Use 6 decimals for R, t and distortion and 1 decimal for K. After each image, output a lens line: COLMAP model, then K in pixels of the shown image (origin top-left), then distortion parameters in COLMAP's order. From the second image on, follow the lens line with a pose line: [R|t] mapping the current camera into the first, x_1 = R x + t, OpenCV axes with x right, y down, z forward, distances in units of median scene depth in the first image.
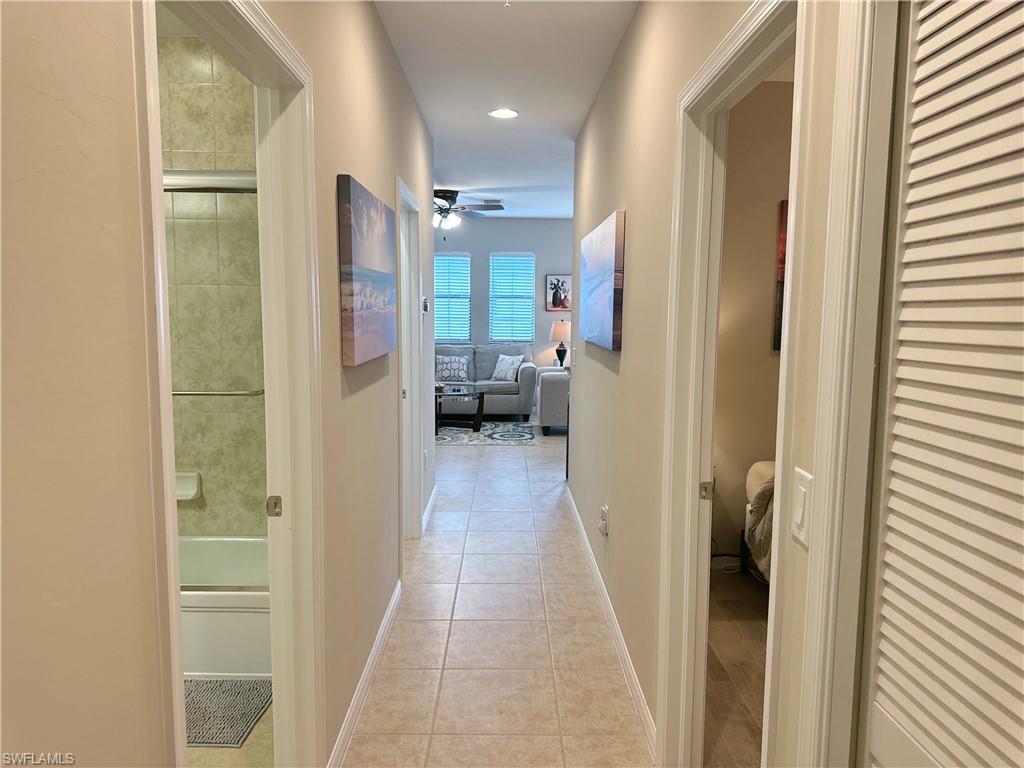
lens RADIAL K [[711.2, 0, 509.6], [0, 711.2, 384.9], [0, 0, 1]] dist [0.041391, -0.000410]
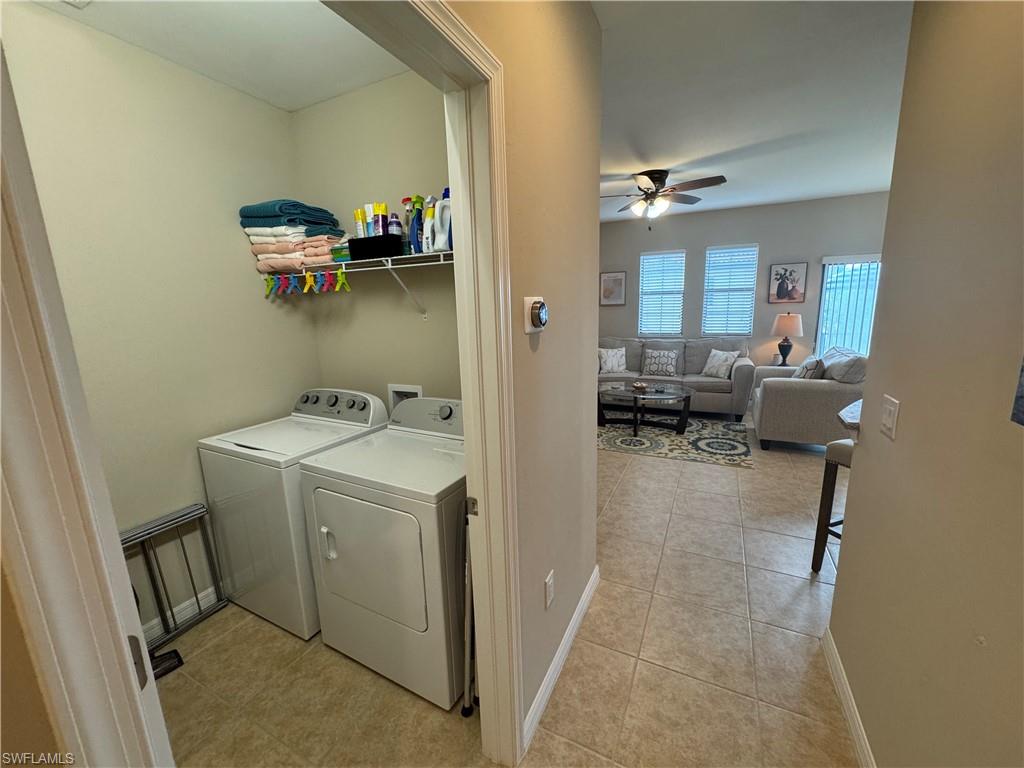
lens RADIAL K [[407.0, 0, 509.6], [0, 407.0, 383.3], [0, 0, 1]] dist [-0.005913, -0.001315]
pose [[0.888448, 0.051157, -0.456117, -0.003786], [-0.010950, 0.995849, 0.090363, -0.045147], [0.458846, -0.075288, 0.885320, 0.372767]]
